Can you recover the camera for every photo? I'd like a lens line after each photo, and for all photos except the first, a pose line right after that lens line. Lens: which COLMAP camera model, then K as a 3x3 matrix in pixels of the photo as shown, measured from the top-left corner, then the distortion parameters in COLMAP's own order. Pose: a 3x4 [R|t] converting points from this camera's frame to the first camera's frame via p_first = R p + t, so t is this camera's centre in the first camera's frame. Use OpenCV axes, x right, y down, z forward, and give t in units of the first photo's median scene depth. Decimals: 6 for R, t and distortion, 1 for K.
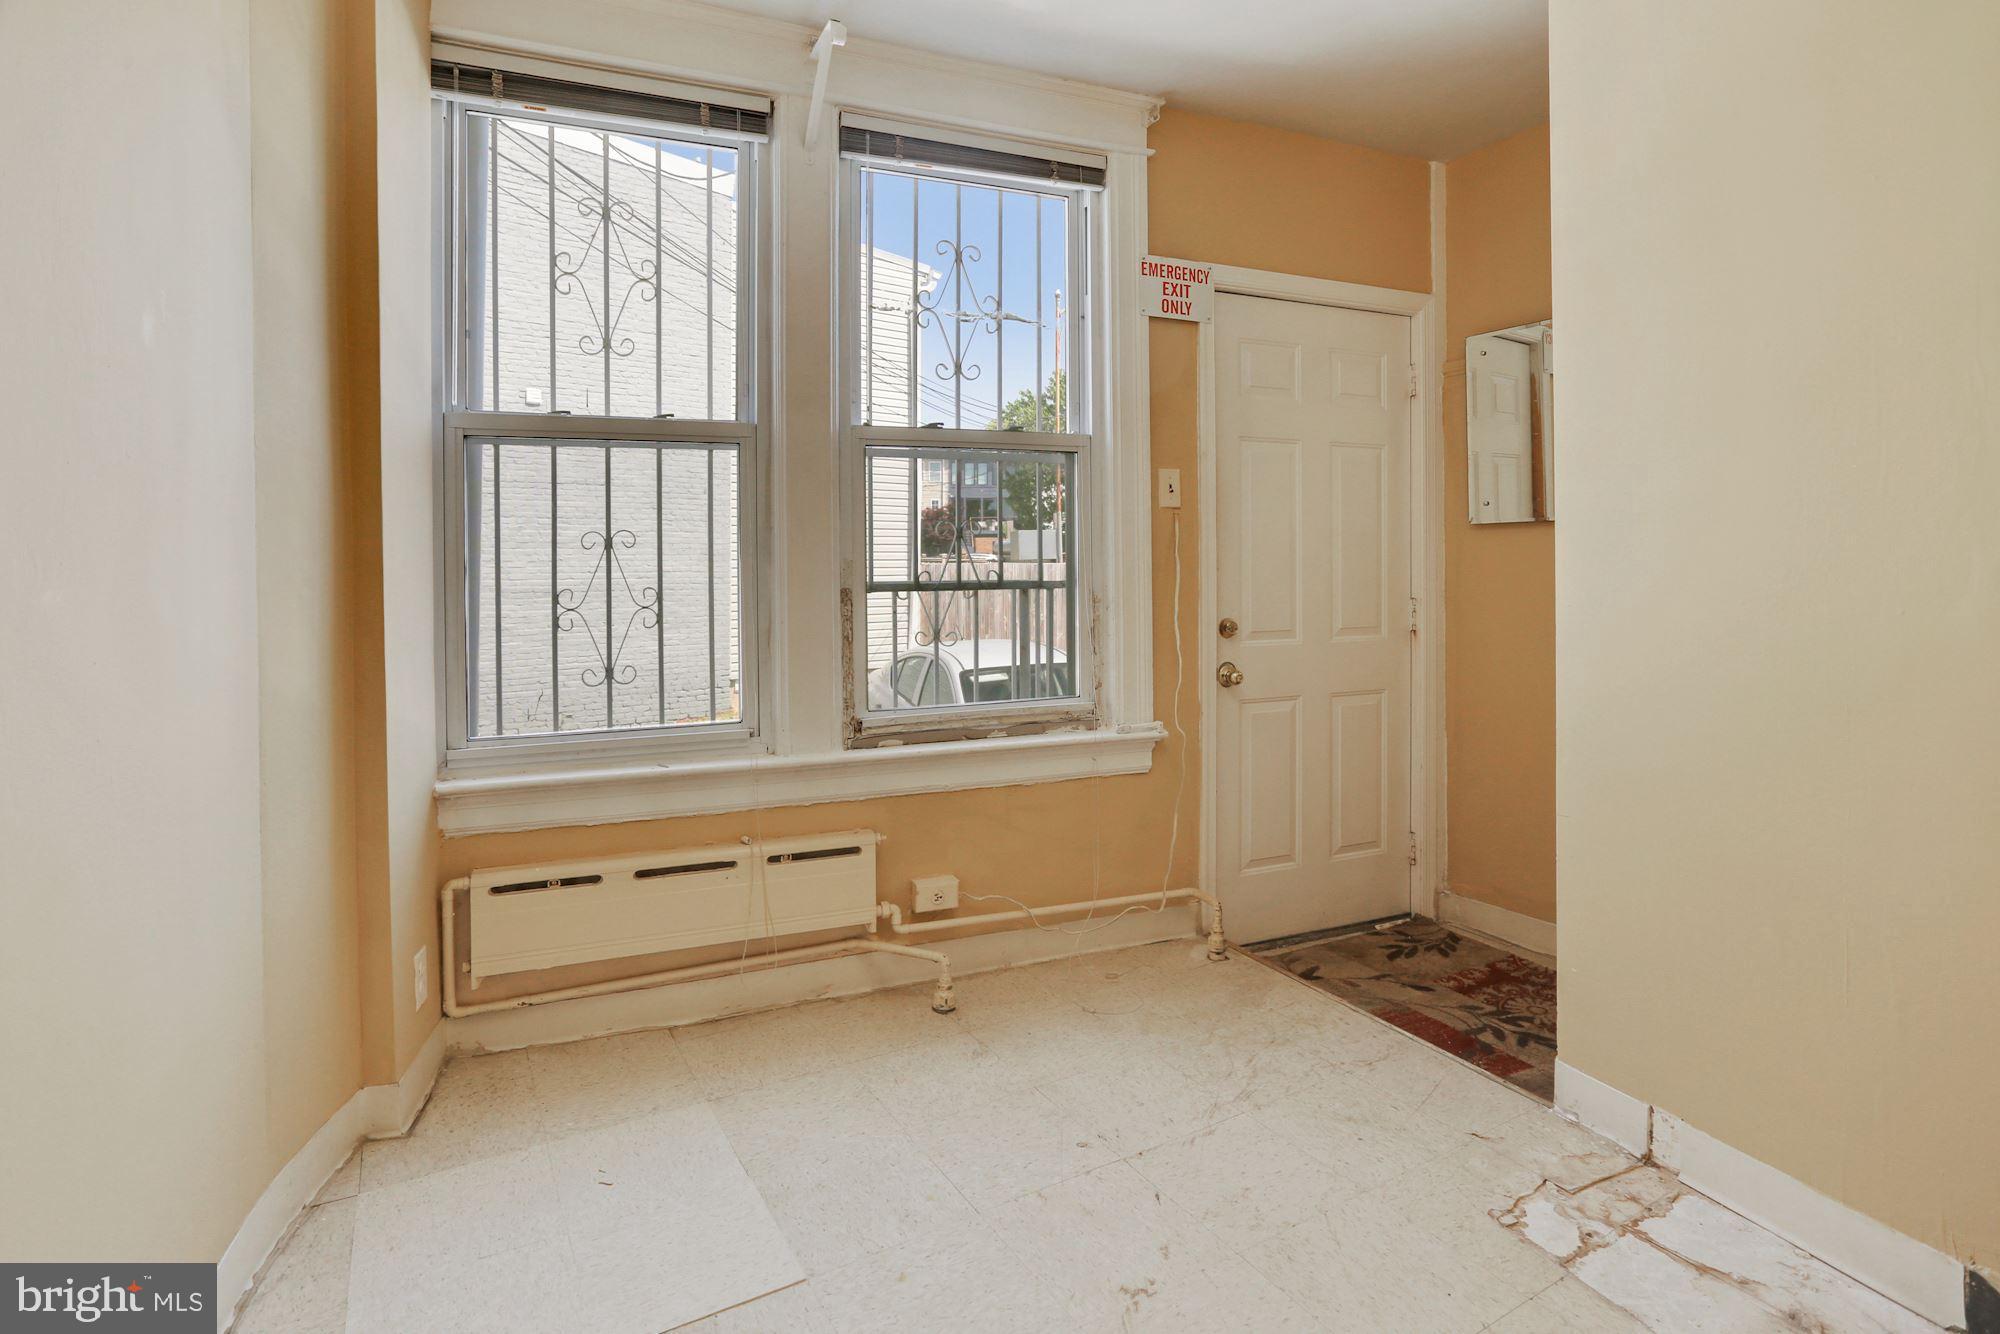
lens RADIAL K [[1007.3, 0, 1003.6], [0, 1007.3, 660.6], [0, 0, 1]] dist [-0.015446, 0.005009]
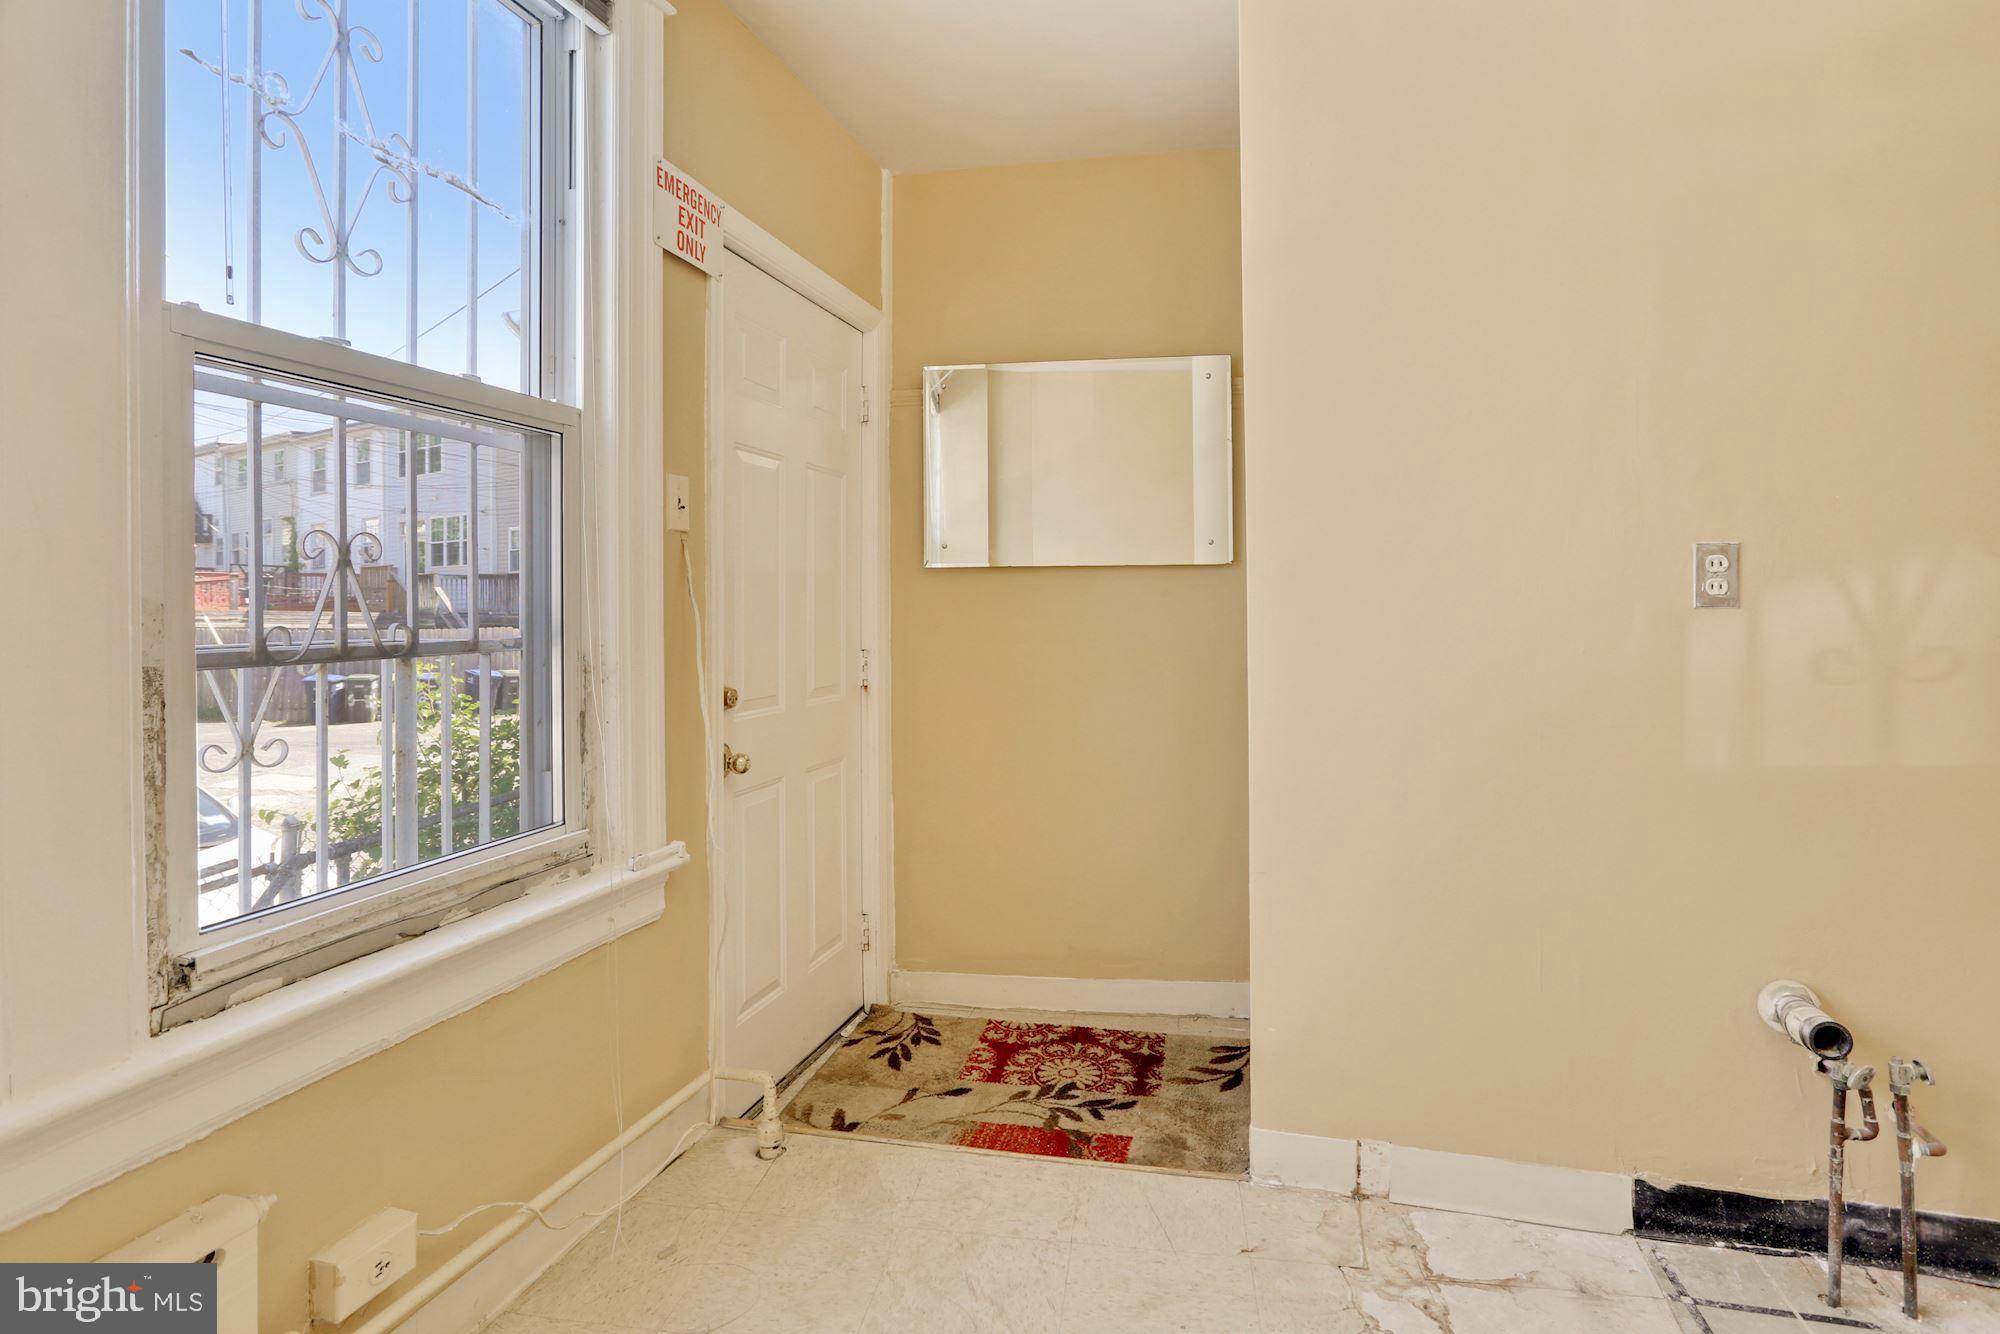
lens RADIAL K [[1007.3, 0, 1005.5], [0, 1007.3, 654.3], [0, 0, 1]] dist [-0.015446, 0.005009]
pose [[0.632539, -0.034294, 0.773769, -0.236326], [0.078089, 0.996753, -0.019659, -0.036900], [-0.770582, 0.072857, 0.633163, 0.401496]]
